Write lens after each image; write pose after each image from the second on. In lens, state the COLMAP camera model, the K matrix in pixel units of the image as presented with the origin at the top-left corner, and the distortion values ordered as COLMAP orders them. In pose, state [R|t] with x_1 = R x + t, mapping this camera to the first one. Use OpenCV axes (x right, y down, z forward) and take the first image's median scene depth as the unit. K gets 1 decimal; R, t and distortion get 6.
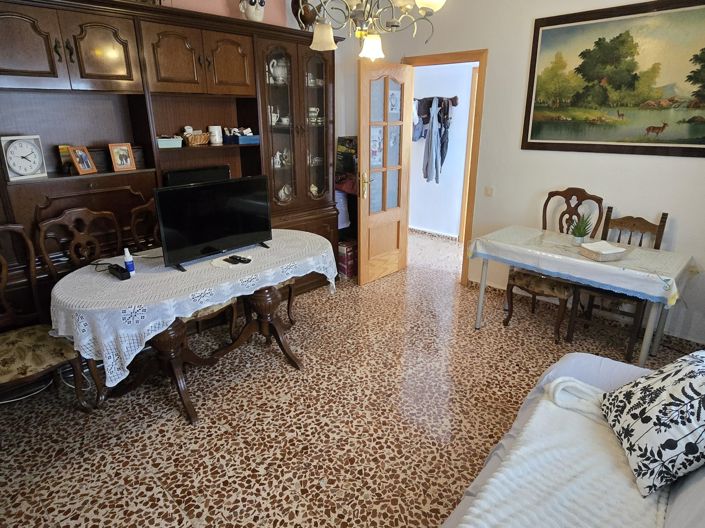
lens RADIAL K [[432.5, 0, 358.0], [0, 432.5, 264.4], [0, 0, 1]] dist [-0.000926, -0.003264]
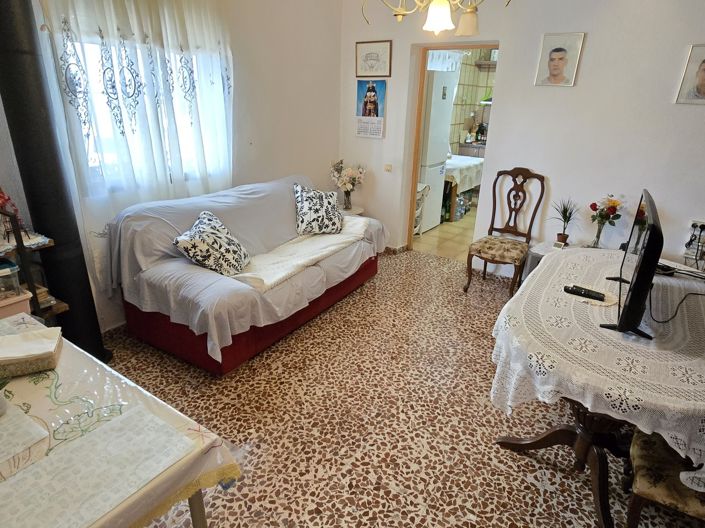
lens RADIAL K [[432.5, 0, 354.7], [0, 432.5, 264.0], [0, 0, 1]] dist [-0.000926, -0.003264]
pose [[-0.984496, 0.038934, -0.171030, 0.288229], [-0.082315, 0.758470, 0.646488, -0.567024], [0.154891, 0.650543, -0.743507, 1.599807]]
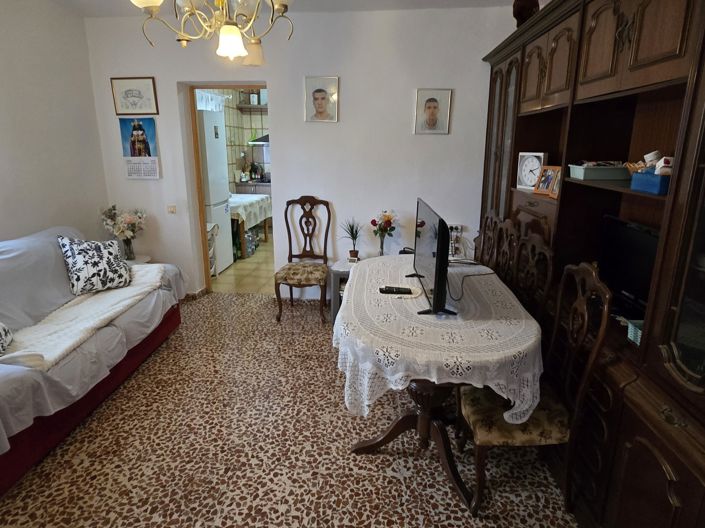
lens RADIAL K [[432.5, 0, 354.7], [0, 432.5, 262.4], [0, 0, 1]] dist [-0.000926, -0.003264]
pose [[-0.768136, 0.163763, -0.618991, 0.356965], [-0.216749, 0.843157, 0.492043, -0.519096], [0.602485, 0.512121, -0.612163, 1.577802]]
